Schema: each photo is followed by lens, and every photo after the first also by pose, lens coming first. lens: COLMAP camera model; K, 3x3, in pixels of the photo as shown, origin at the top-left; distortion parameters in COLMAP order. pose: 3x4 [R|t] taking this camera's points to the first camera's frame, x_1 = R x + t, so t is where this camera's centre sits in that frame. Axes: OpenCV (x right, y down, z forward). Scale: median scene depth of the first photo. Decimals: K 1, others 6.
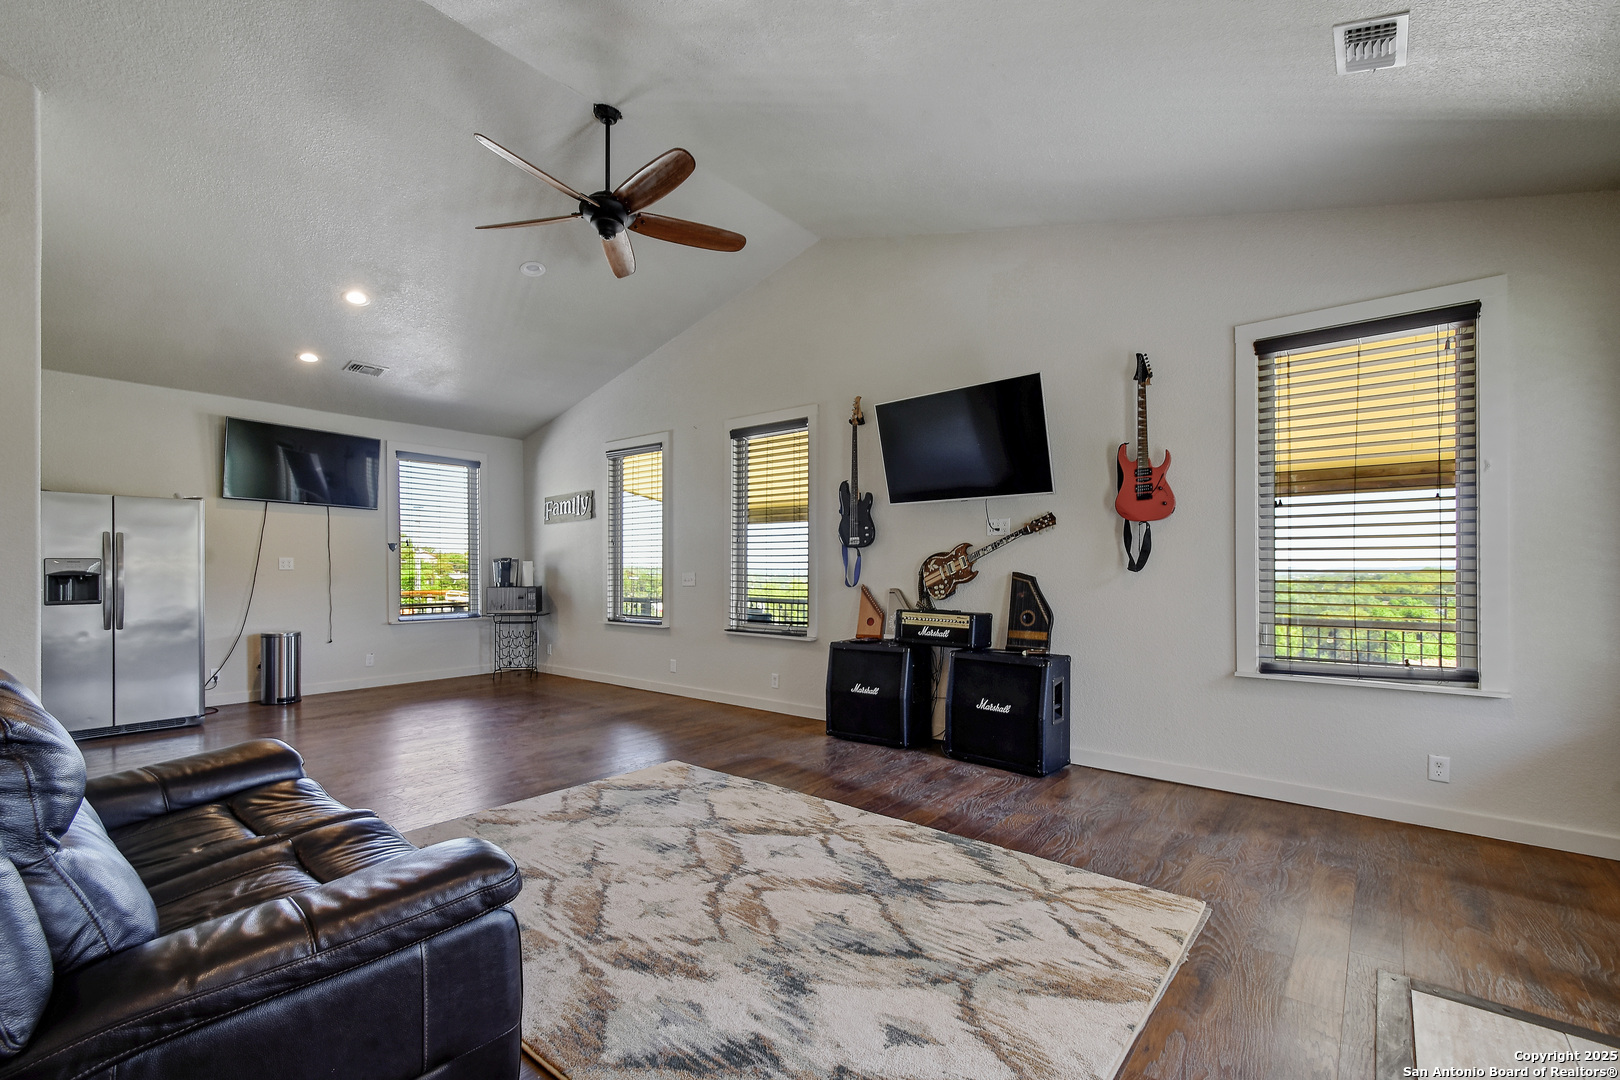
lens RADIAL K [[708.6, 0, 801.8], [0, 708.6, 567.6], [0, 0, 1]] dist [0.005960, -0.000352]
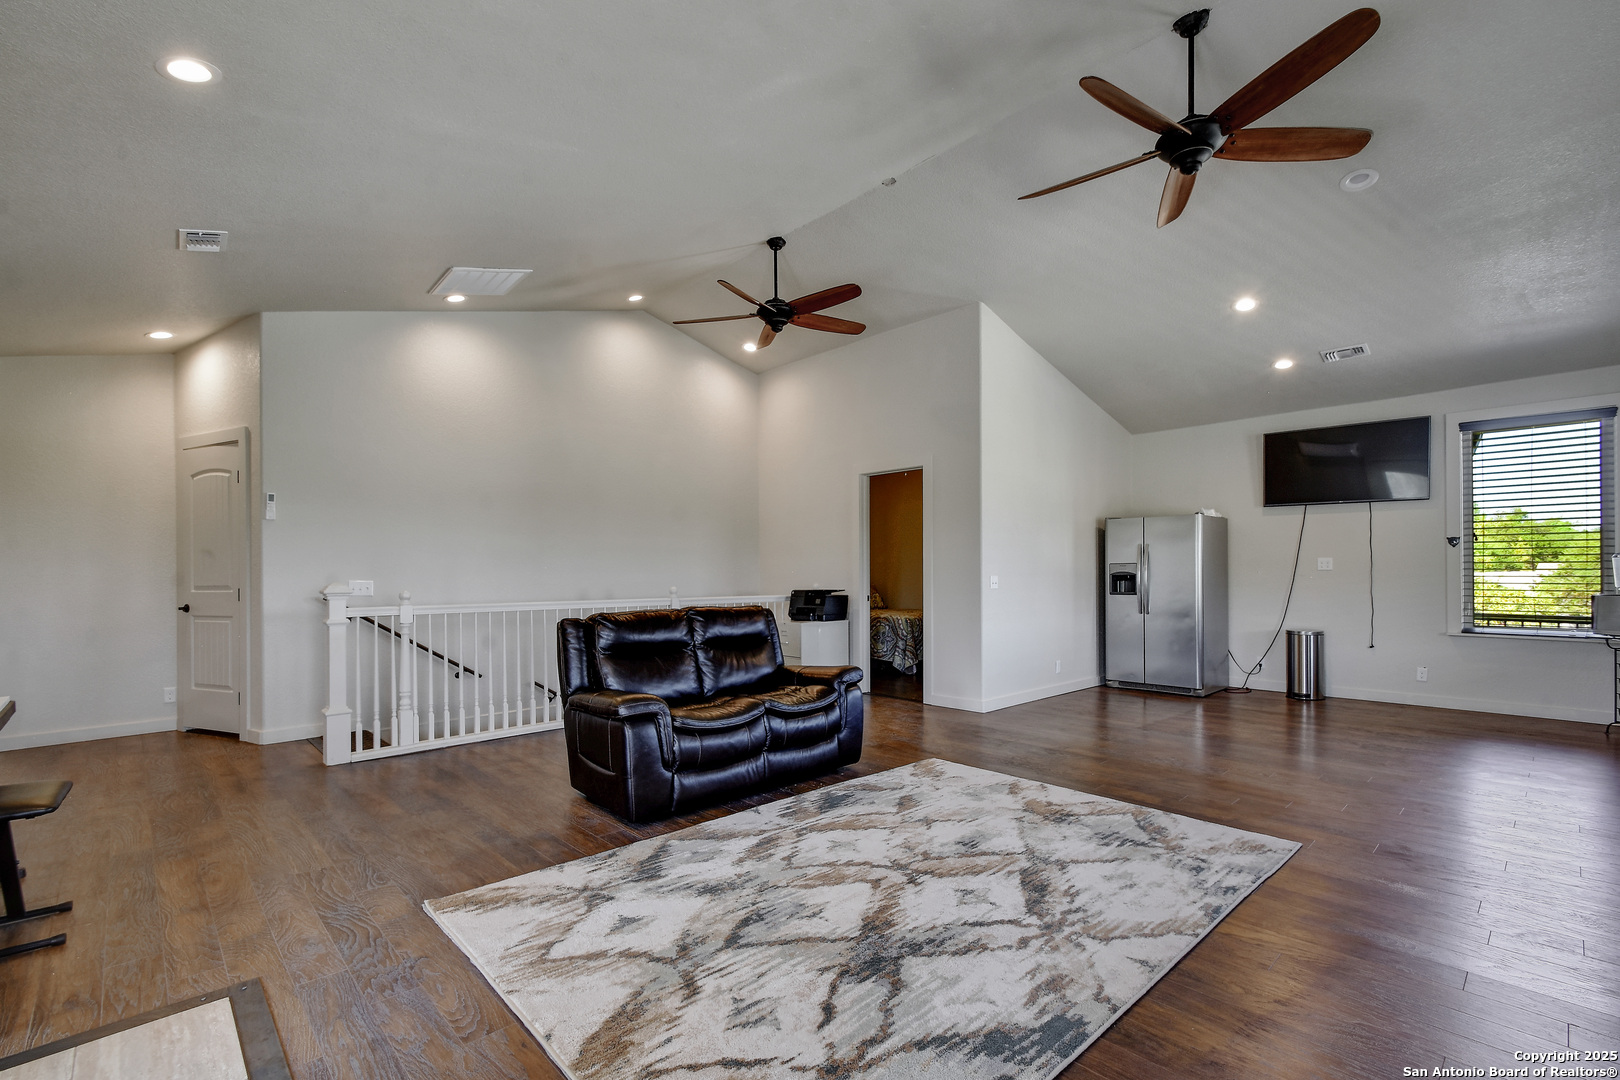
lens RADIAL K [[708.6, 0, 801.8], [0, 708.6, 567.6], [0, 0, 1]] dist [0.005960, -0.000352]
pose [[-0.133110, -0.009146, -0.991059, 0.854015], [0.008655, 0.999909, -0.010390, 0.008403], [0.991063, -0.009960, -0.133019, 0.909620]]
